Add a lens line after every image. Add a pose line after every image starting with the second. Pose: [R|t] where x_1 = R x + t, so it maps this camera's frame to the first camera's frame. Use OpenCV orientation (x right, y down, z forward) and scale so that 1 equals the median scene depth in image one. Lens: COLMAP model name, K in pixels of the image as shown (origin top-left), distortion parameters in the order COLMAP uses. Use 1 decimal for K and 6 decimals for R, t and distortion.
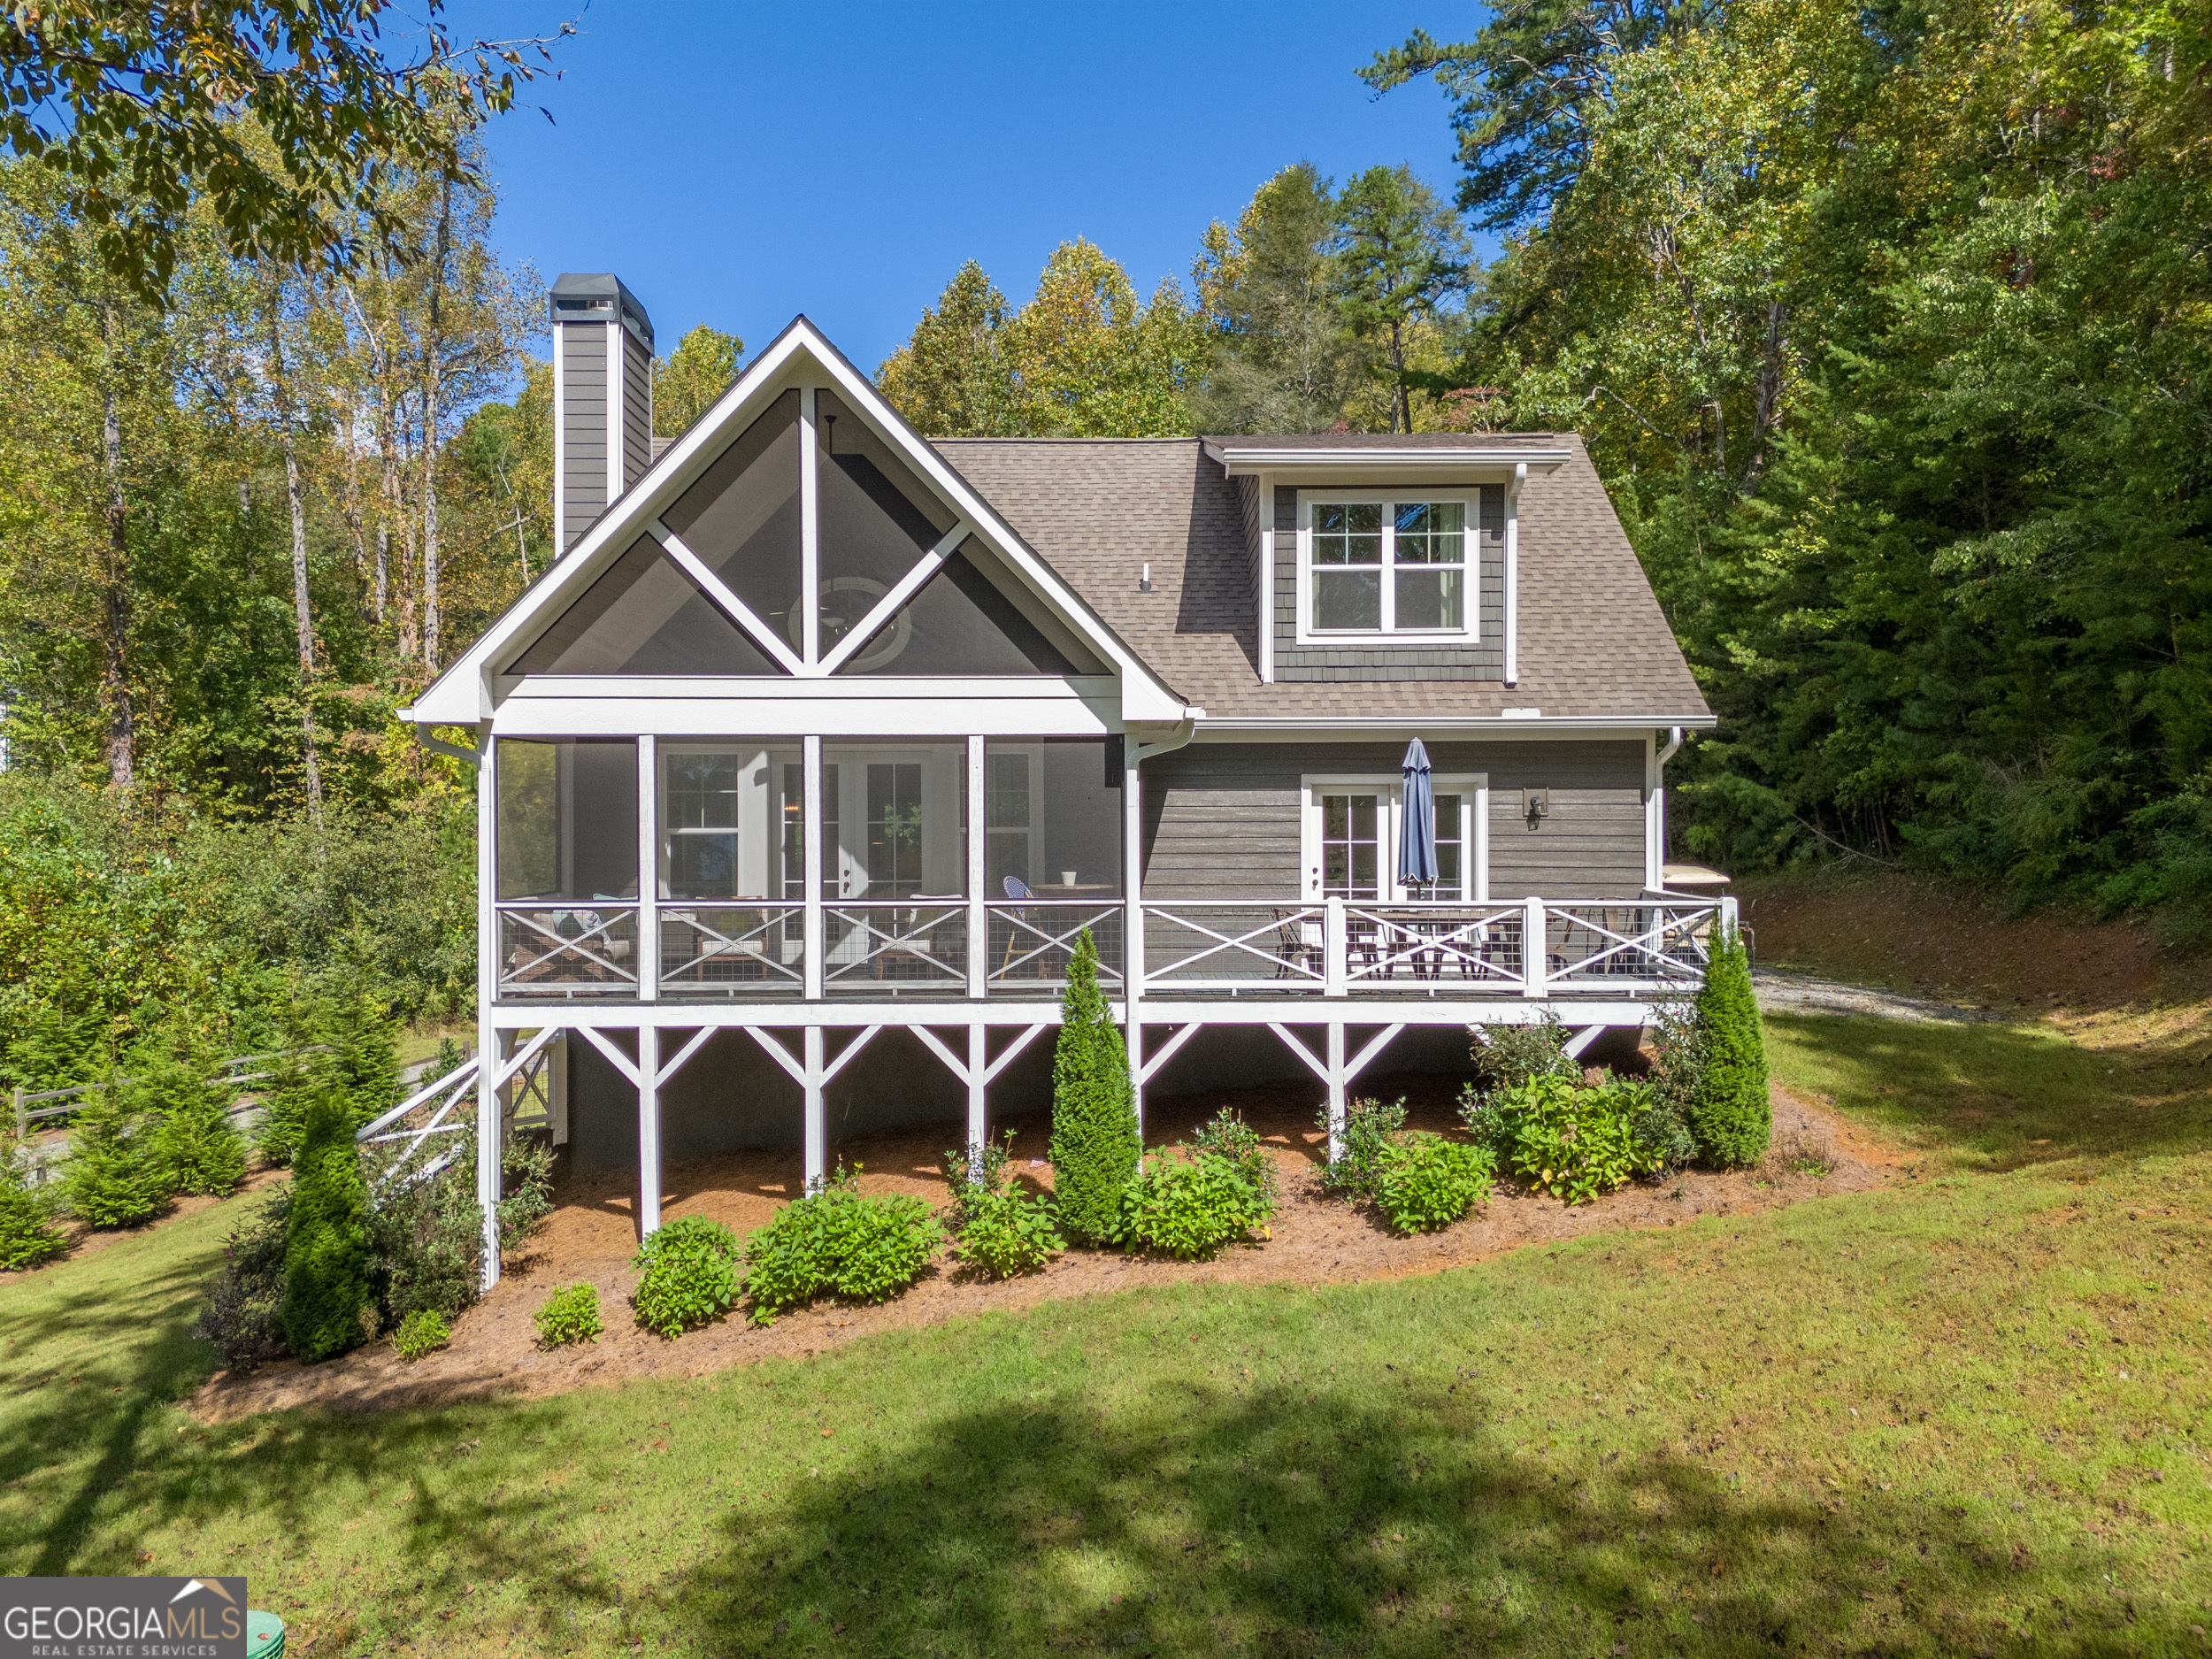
lens RADIAL K [[1622.4, 0, 1107.5], [0, 1622.4, 821.5], [0, 0, 1]] dist [0.086970, -0.096528]
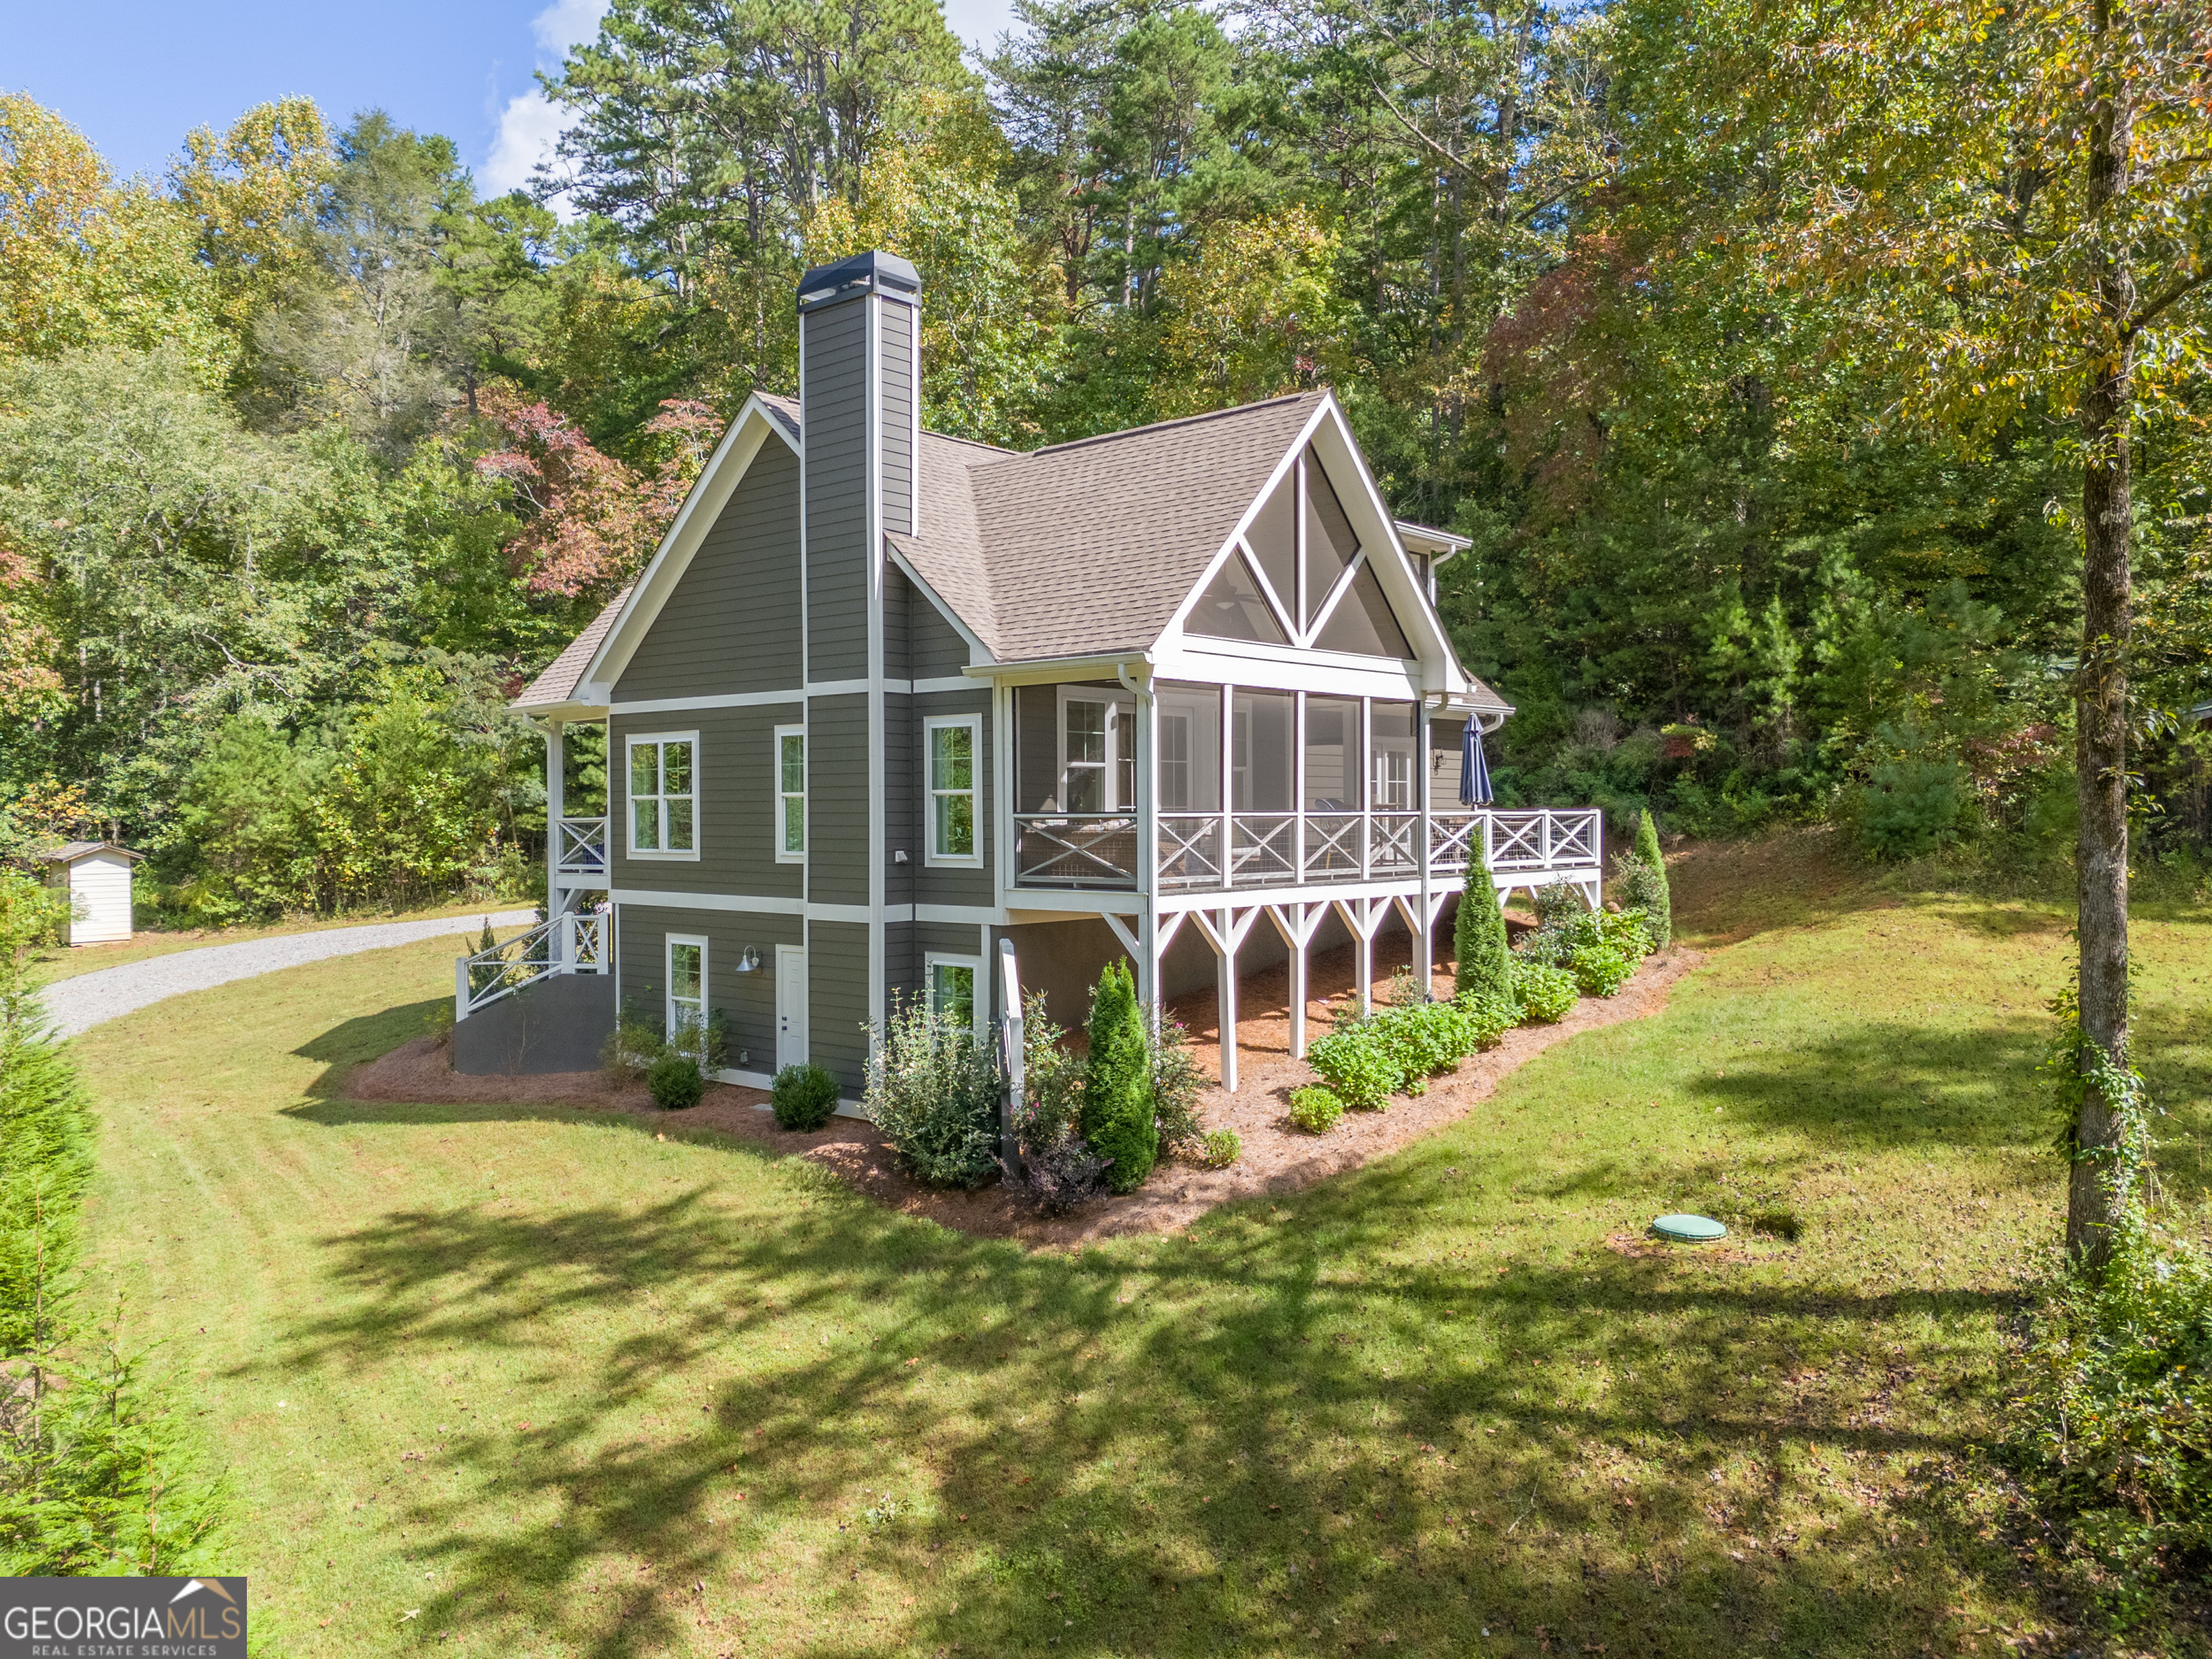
lens RADIAL K [[1623.2, 0, 1109.2], [0, 1623.2, 825.1], [0, 0, 1]] dist [0.089915, -0.104869]
pose [[0.672339, -0.006709, 0.740213, -1.161949], [0.004765, 0.999977, 0.004735, 0.046973], [-0.740228, 0.000343, 0.672355, 0.181003]]
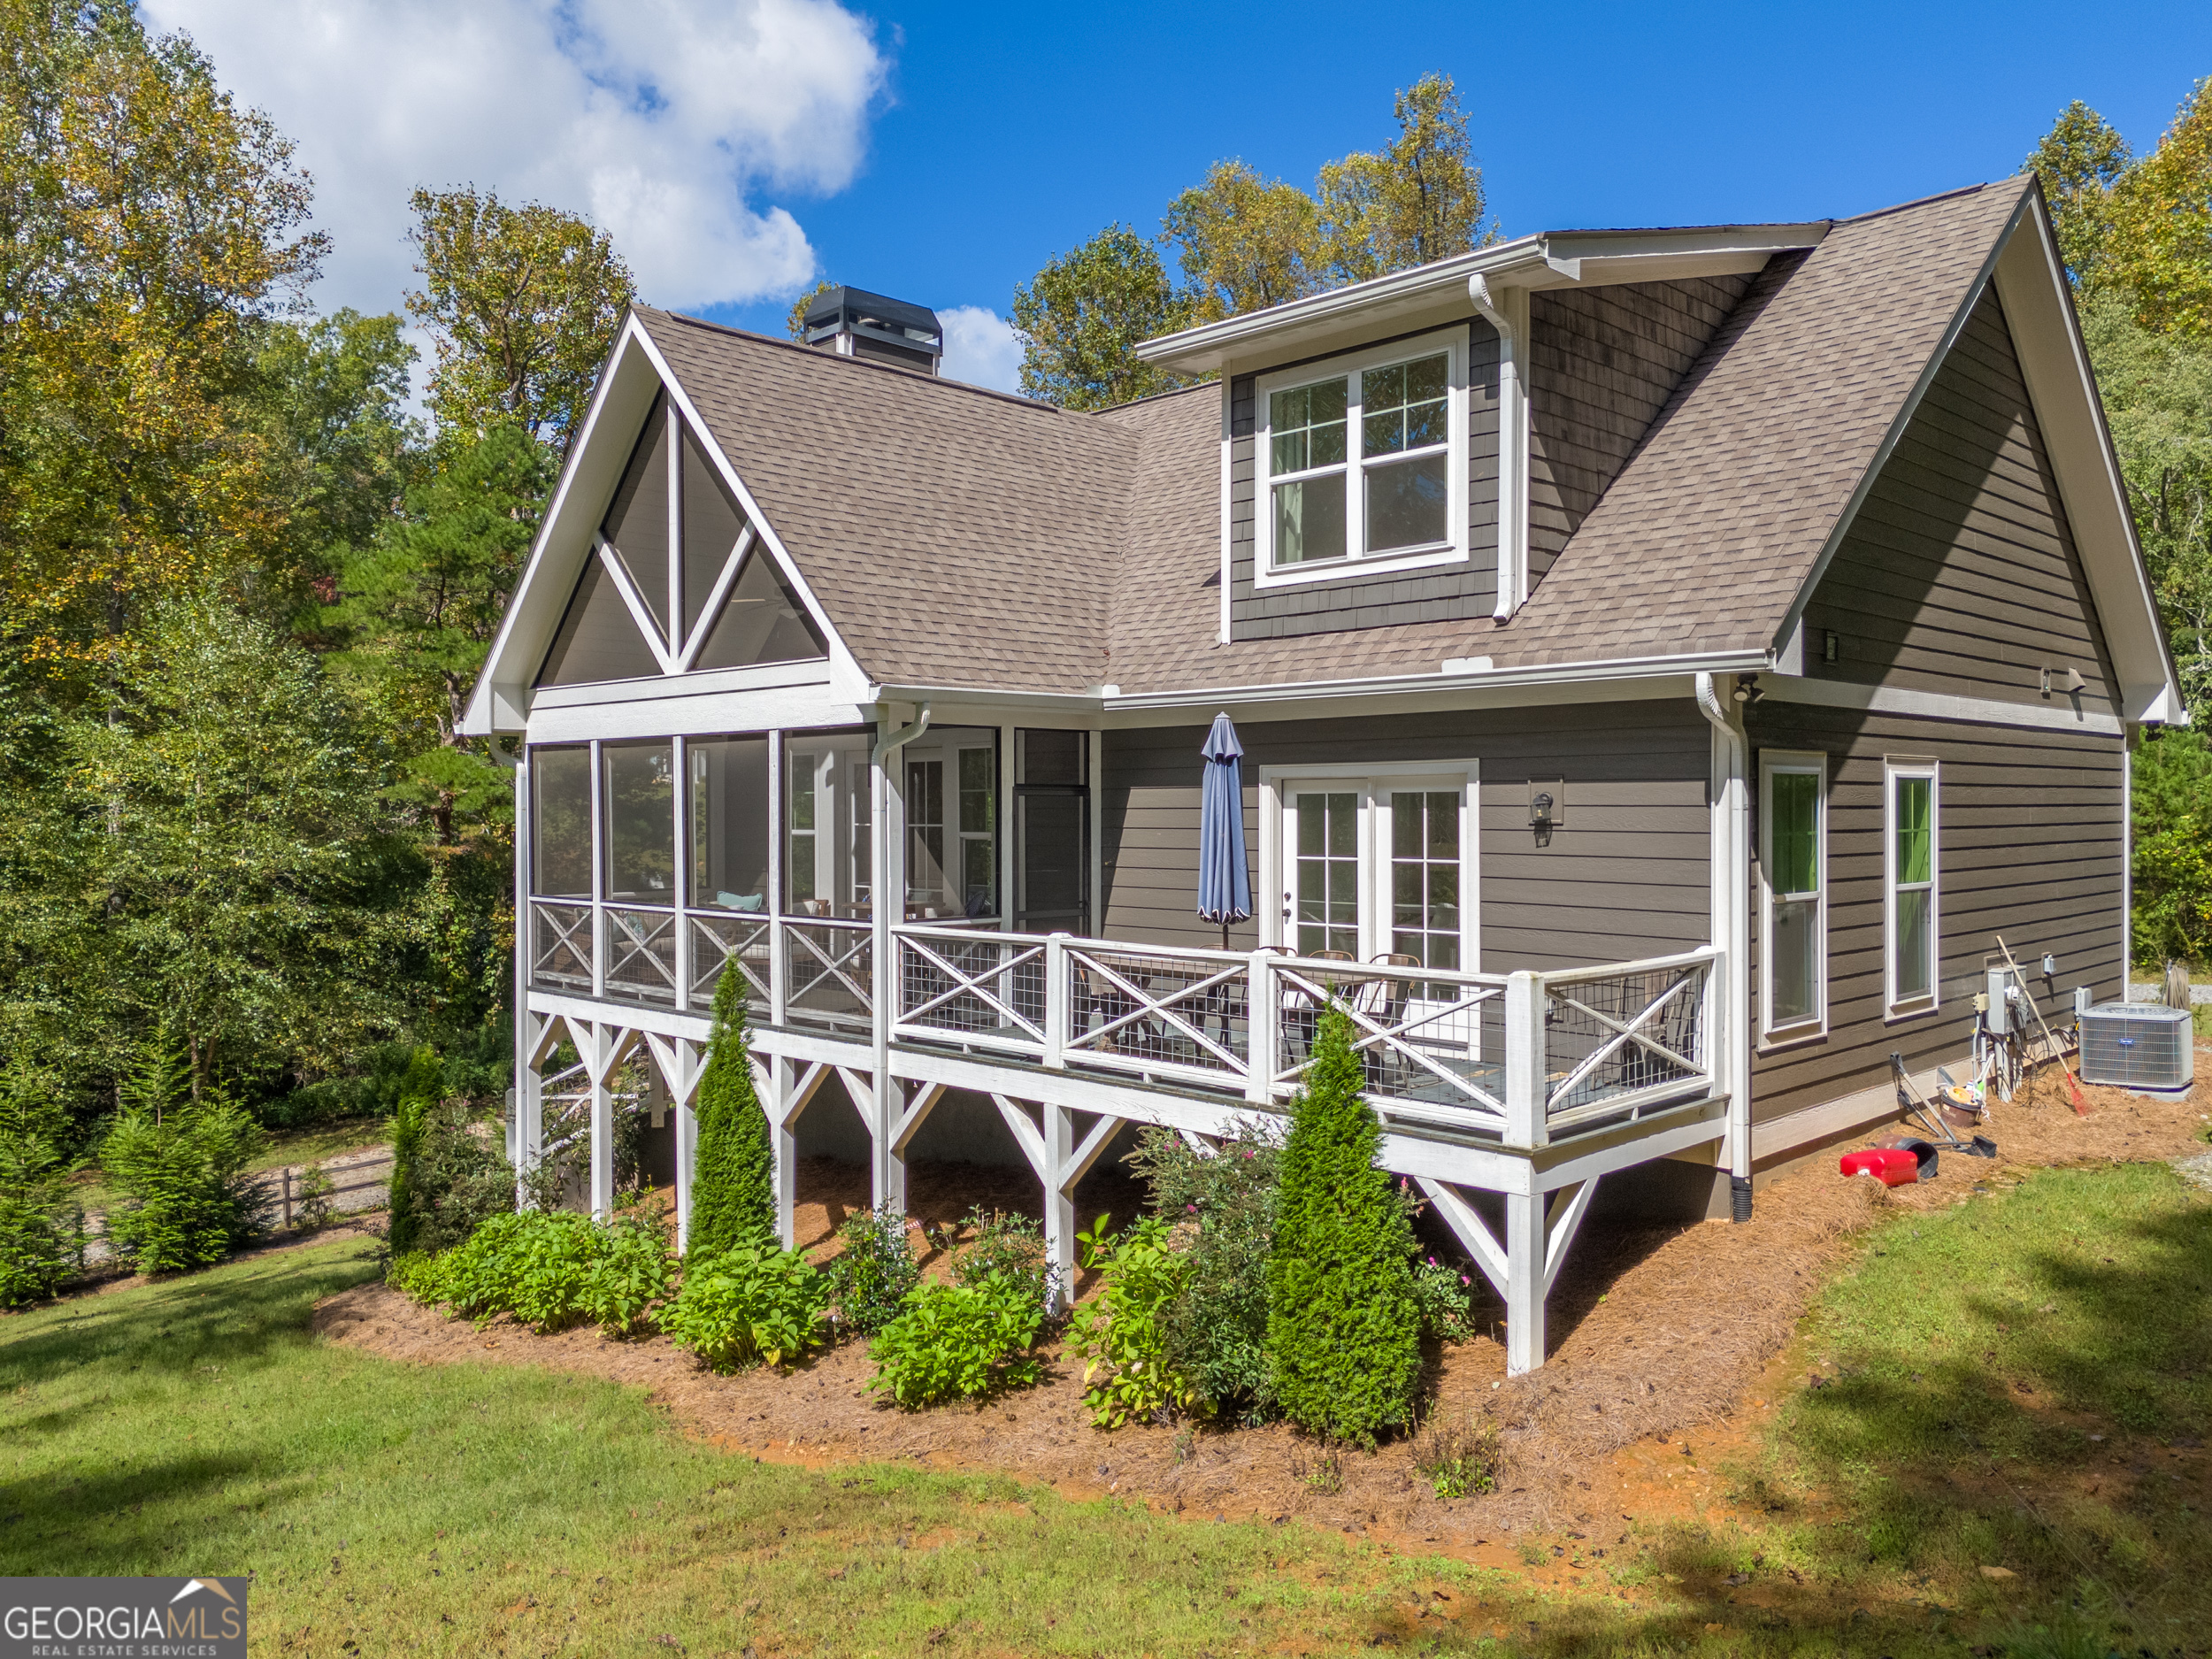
lens RADIAL K [[1633.0, 0, 1108.2], [0, 1633.0, 822.2], [0, 0, 1]] dist [0.089726, -0.084642]
pose [[0.702481, 0.008061, -0.711657, 0.615213], [-0.004035, 0.999965, 0.007344, -0.008598], [0.711691, -0.002287, 0.702489, 0.444288]]
